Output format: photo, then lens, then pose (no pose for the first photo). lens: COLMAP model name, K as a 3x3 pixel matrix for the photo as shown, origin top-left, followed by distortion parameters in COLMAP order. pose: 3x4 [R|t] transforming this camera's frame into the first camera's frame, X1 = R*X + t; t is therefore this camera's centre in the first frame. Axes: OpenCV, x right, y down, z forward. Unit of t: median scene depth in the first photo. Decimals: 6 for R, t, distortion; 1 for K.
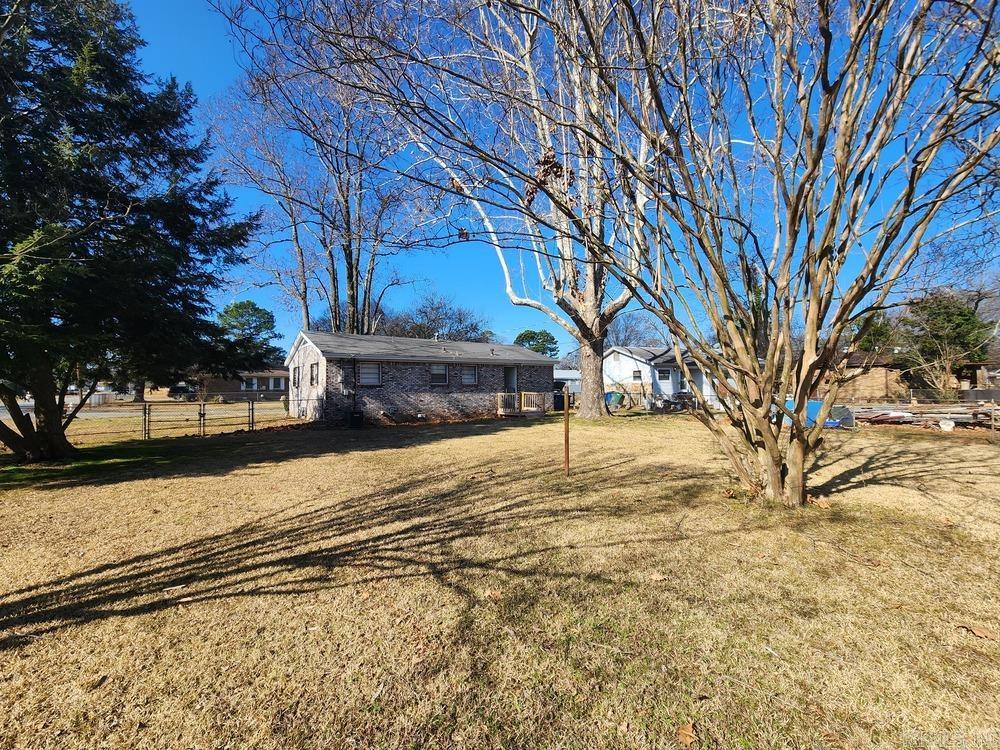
lens RADIAL K [[408.5, 0, 503.4], [0, 408.5, 373.6], [0, 0, 1]] dist [-0.000561, -0.000223]
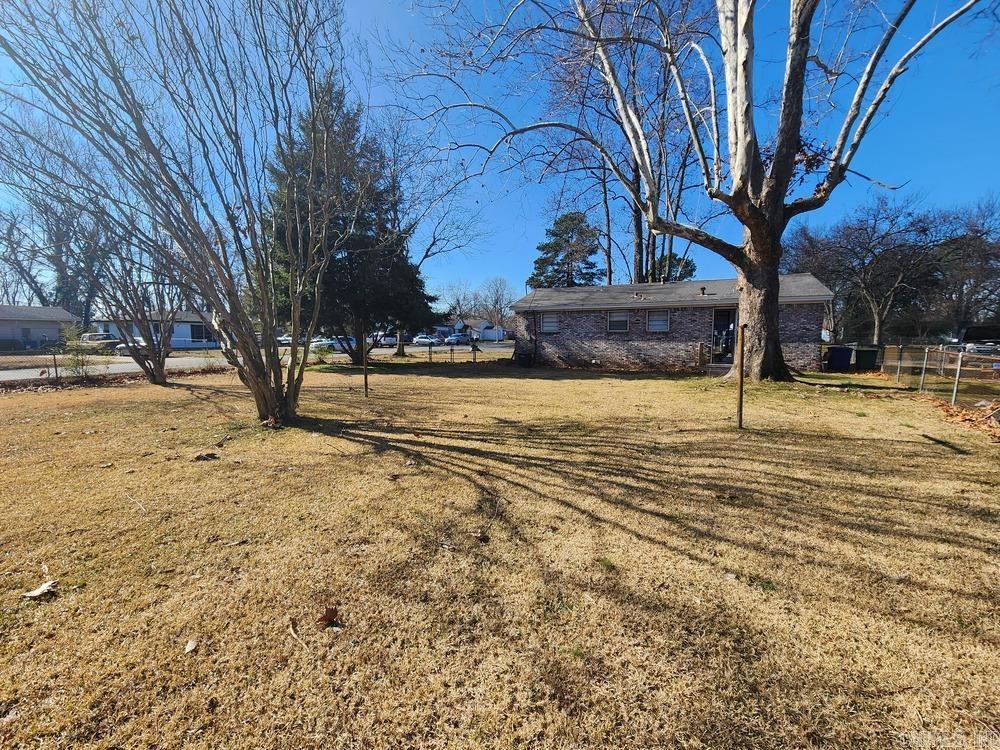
lens RADIAL K [[402.5, 0, 490.0], [0, 402.5, 373.4], [0, 0, 1]] dist [0.000313, 0.000007]
pose [[0.419286, 0.105620, -0.901689, 0.598954], [0.032764, 0.990802, 0.131294, -0.011076], [0.907263, -0.084592, 0.411969, 0.318406]]
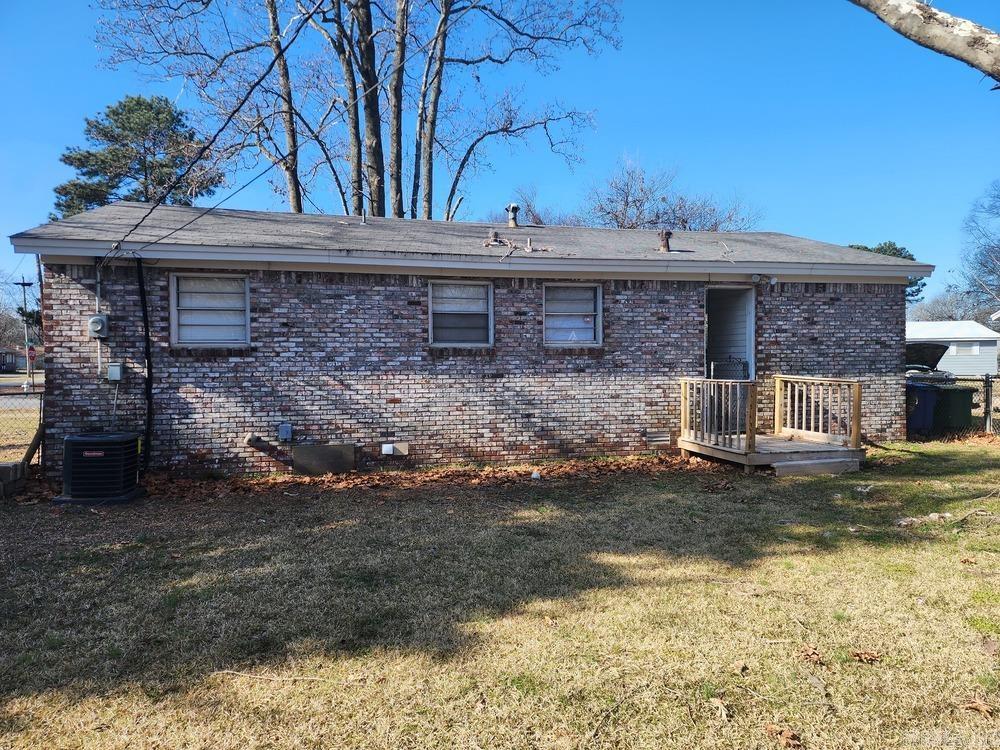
lens RADIAL K [[660.6, 0, 504.3], [0, 660.6, 371.8], [0, 0, 1]] dist [0.052731, -0.001924]
pose [[0.912745, 0.010186, -0.408402, 0.074199], [0.010295, 0.998798, 0.047919, 0.021576], [0.408400, -0.047943, 0.911543, 0.567174]]
